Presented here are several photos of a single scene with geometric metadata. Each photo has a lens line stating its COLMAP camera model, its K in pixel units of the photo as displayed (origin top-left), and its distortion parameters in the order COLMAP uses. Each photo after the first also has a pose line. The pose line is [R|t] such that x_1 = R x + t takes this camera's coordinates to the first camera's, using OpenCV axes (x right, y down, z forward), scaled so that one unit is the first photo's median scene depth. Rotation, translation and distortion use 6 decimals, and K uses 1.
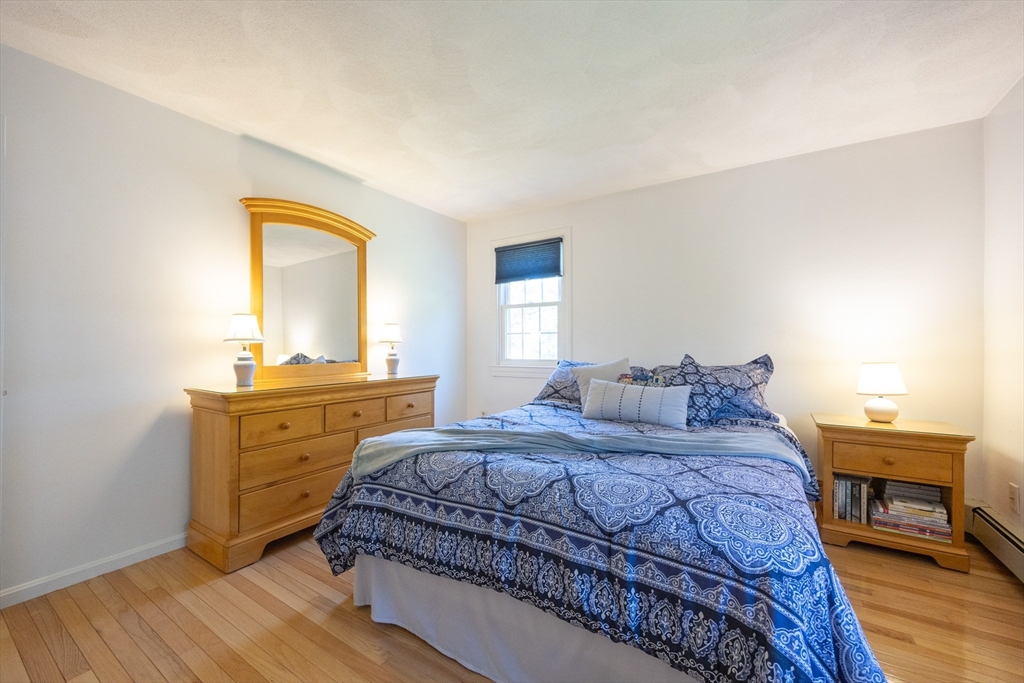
lens RADIAL K [[407.6, 0, 528.0], [0, 407.6, 347.6], [0, 0, 1]] dist [0.000572, 0.000080]
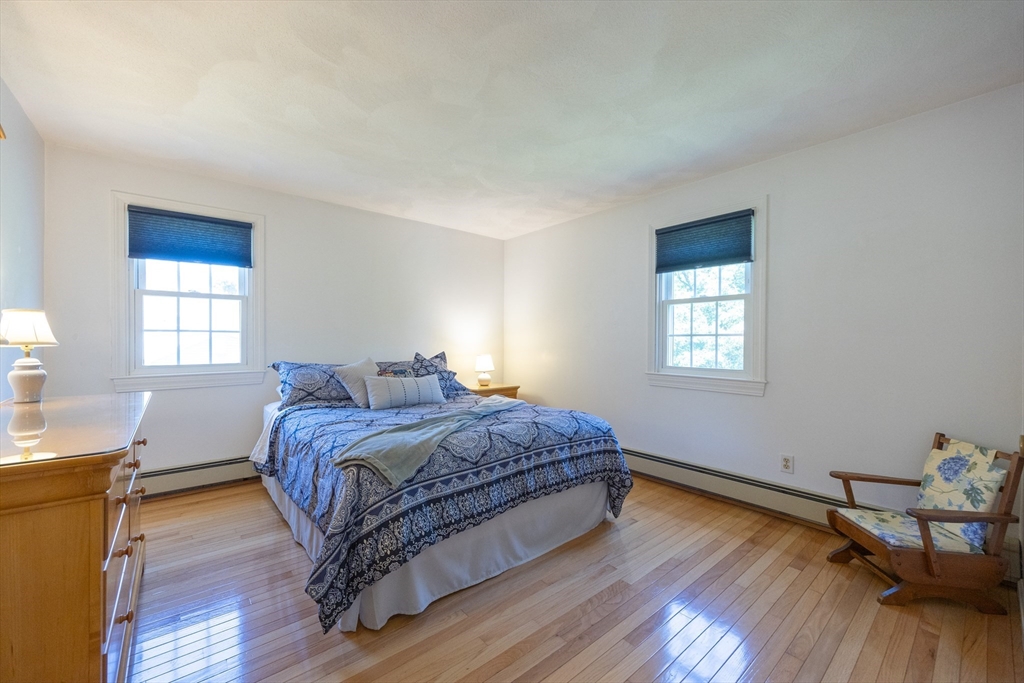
lens RADIAL K [[393.0, 0, 513.6], [0, 393.0, 341.9], [0, 0, 1]] dist [0.000680, 0.000251]
pose [[0.310043, 0.001042, 0.950722, -1.264219], [0.001562, 0.999997, -0.001605, -0.028704], [-0.950721, 0.001983, 0.310040, 0.449231]]
